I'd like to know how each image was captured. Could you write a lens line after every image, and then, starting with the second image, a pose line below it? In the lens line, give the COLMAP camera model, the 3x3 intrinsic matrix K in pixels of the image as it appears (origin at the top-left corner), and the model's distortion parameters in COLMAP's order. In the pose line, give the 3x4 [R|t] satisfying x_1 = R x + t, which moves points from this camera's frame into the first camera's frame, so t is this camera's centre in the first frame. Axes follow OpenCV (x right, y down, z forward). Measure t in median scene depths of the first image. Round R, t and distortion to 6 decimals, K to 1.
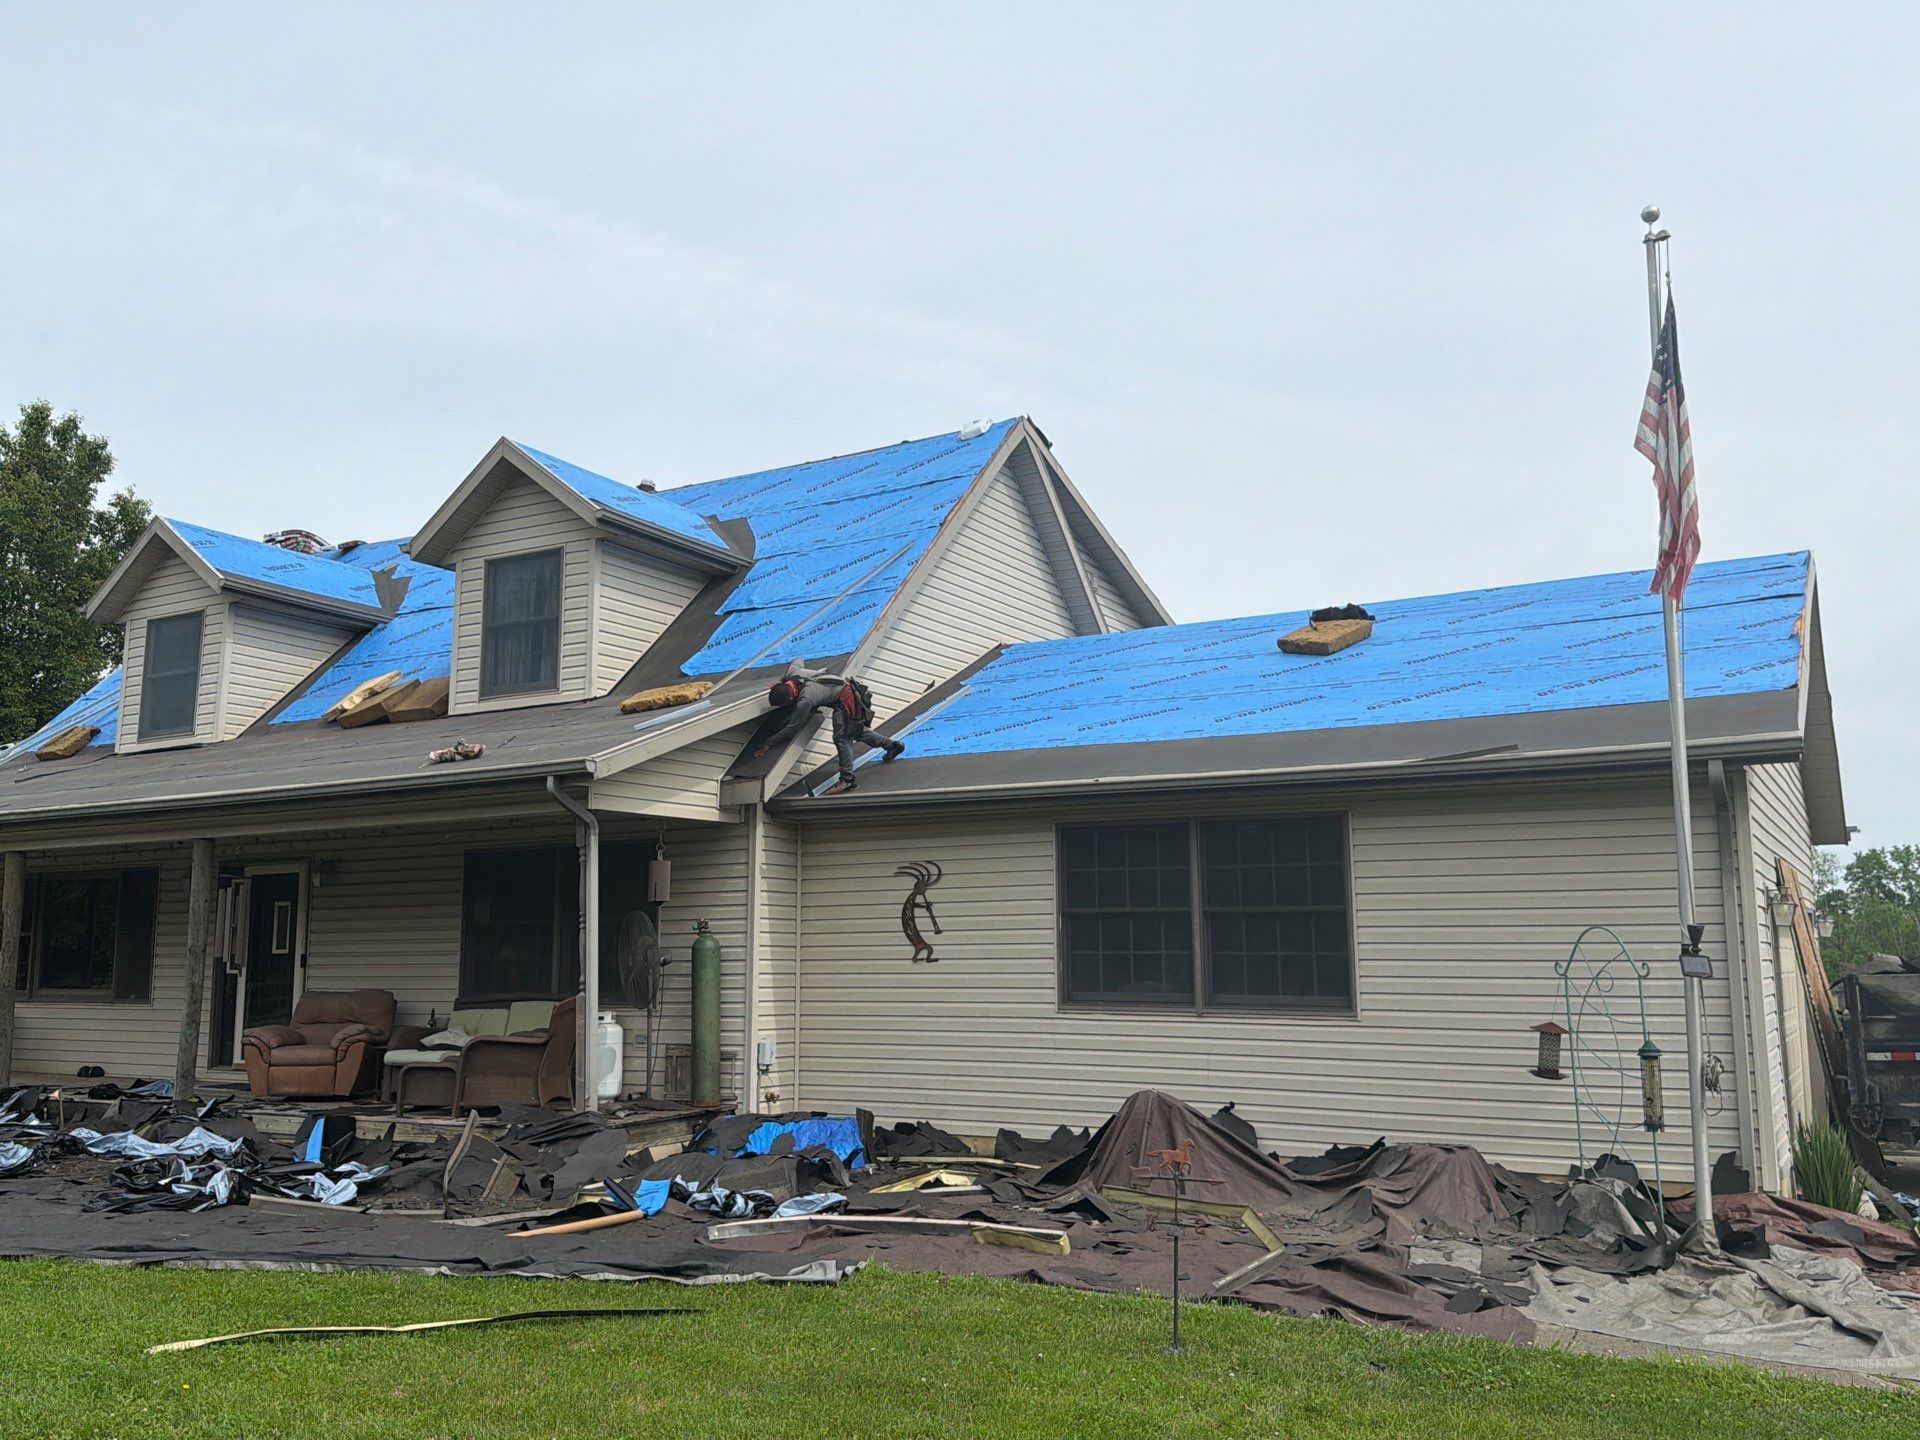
lens RADIAL K [[1568.4, 0, 909.3], [0, 1568.4, 715.4], [0, 0, 1]] dist [0.205053, -0.349888]
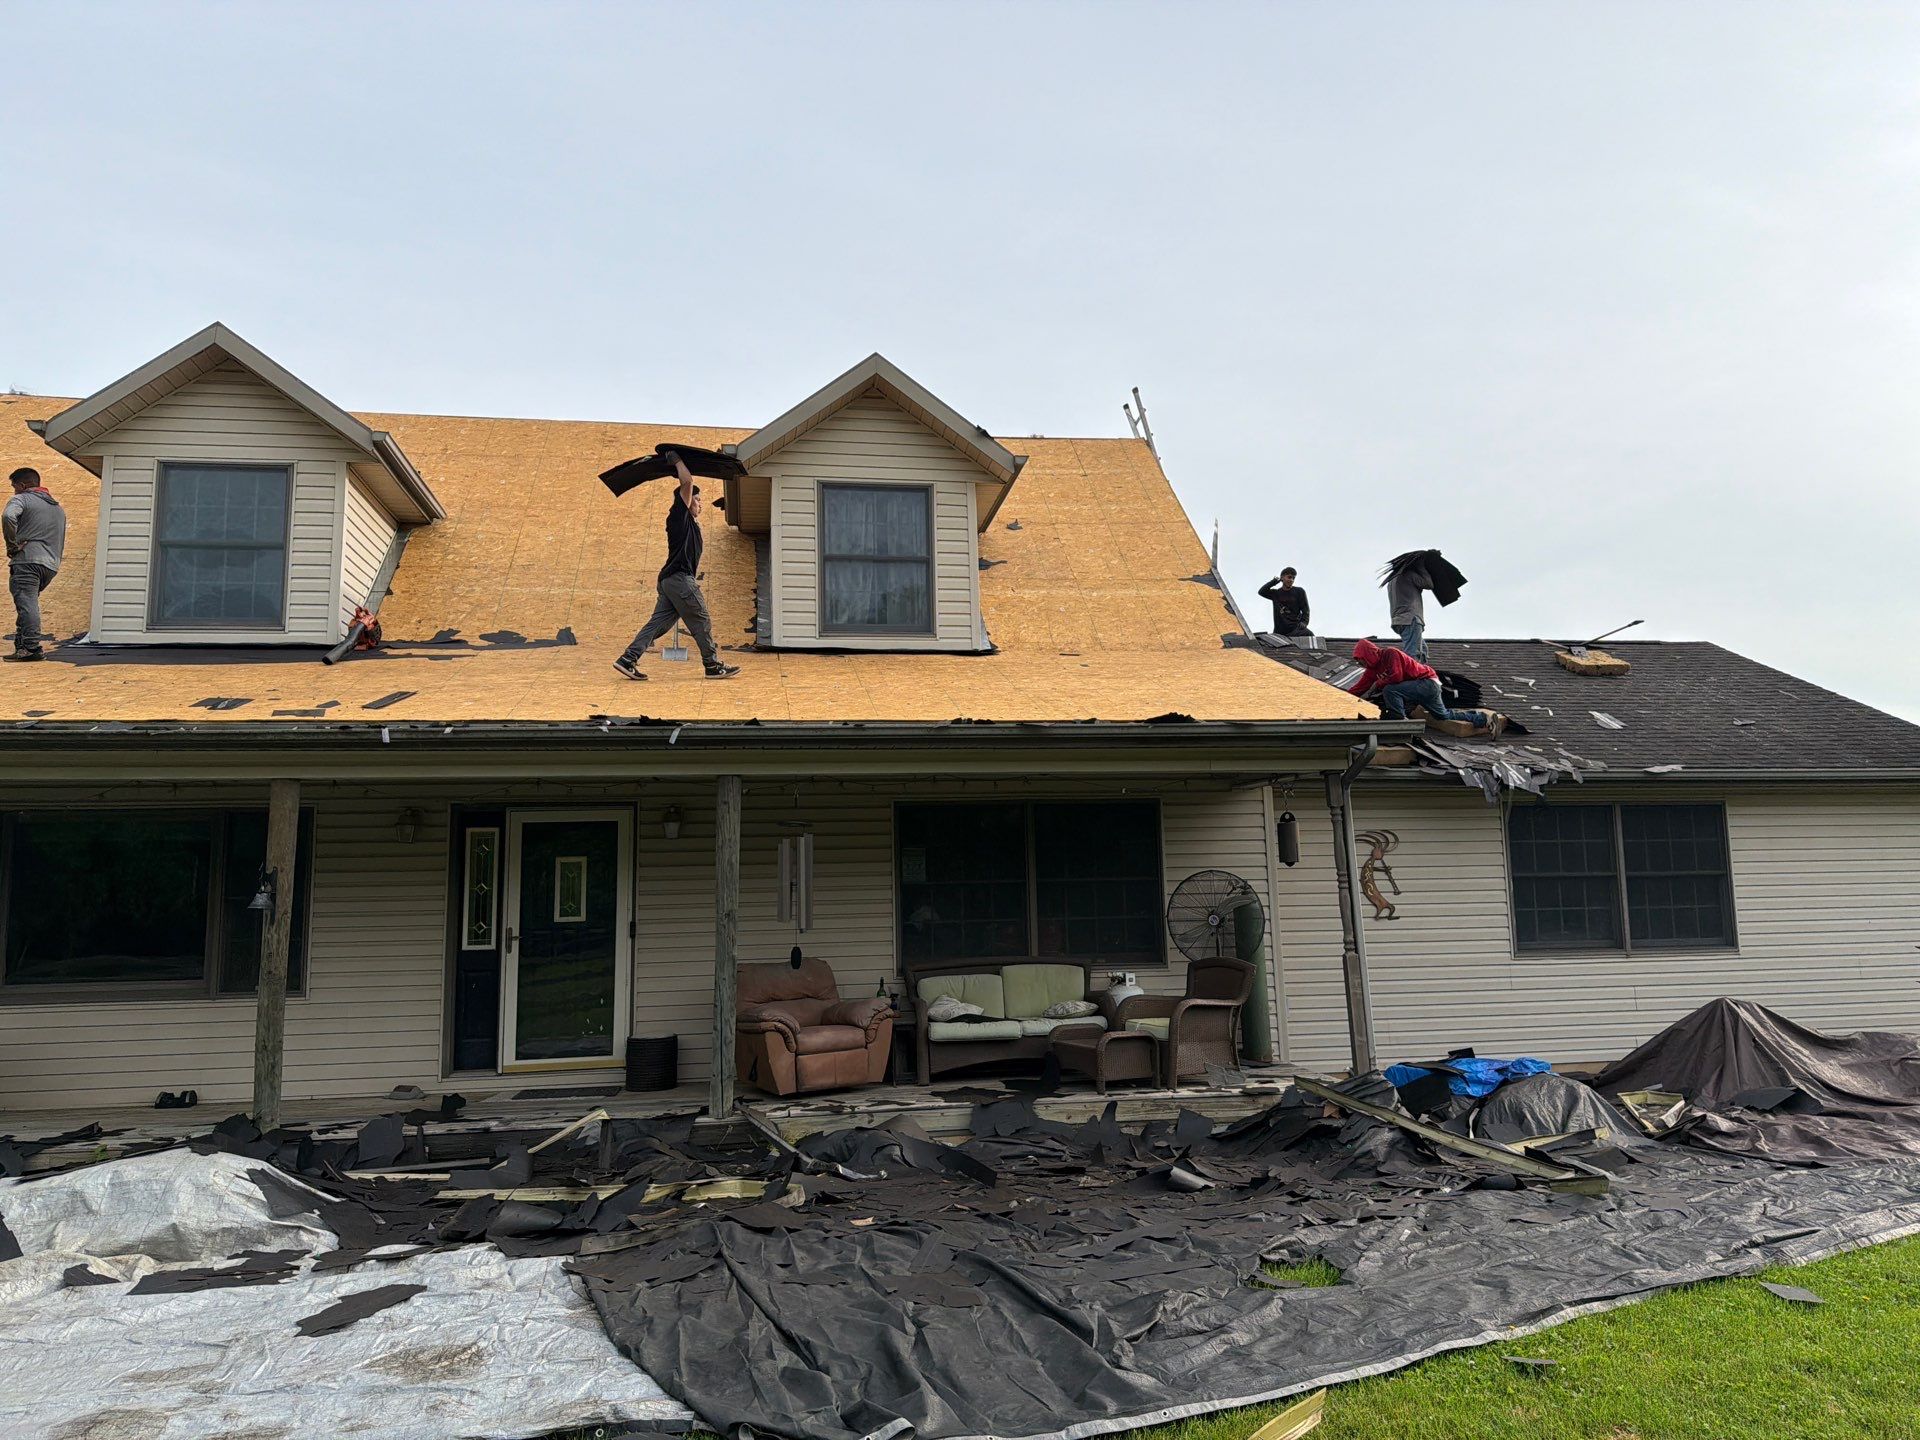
lens RADIAL K [[1279.2, 0, 960.0], [0, 1279.2, 720.0], [0, 0, 1]] dist [0.034482, -0.005415]
pose [[0.773516, 0.084854, 0.628070, -0.811728], [-0.076160, 0.996260, -0.040801, 0.075255], [-0.629184, -0.016273, 0.777086, 0.482688]]
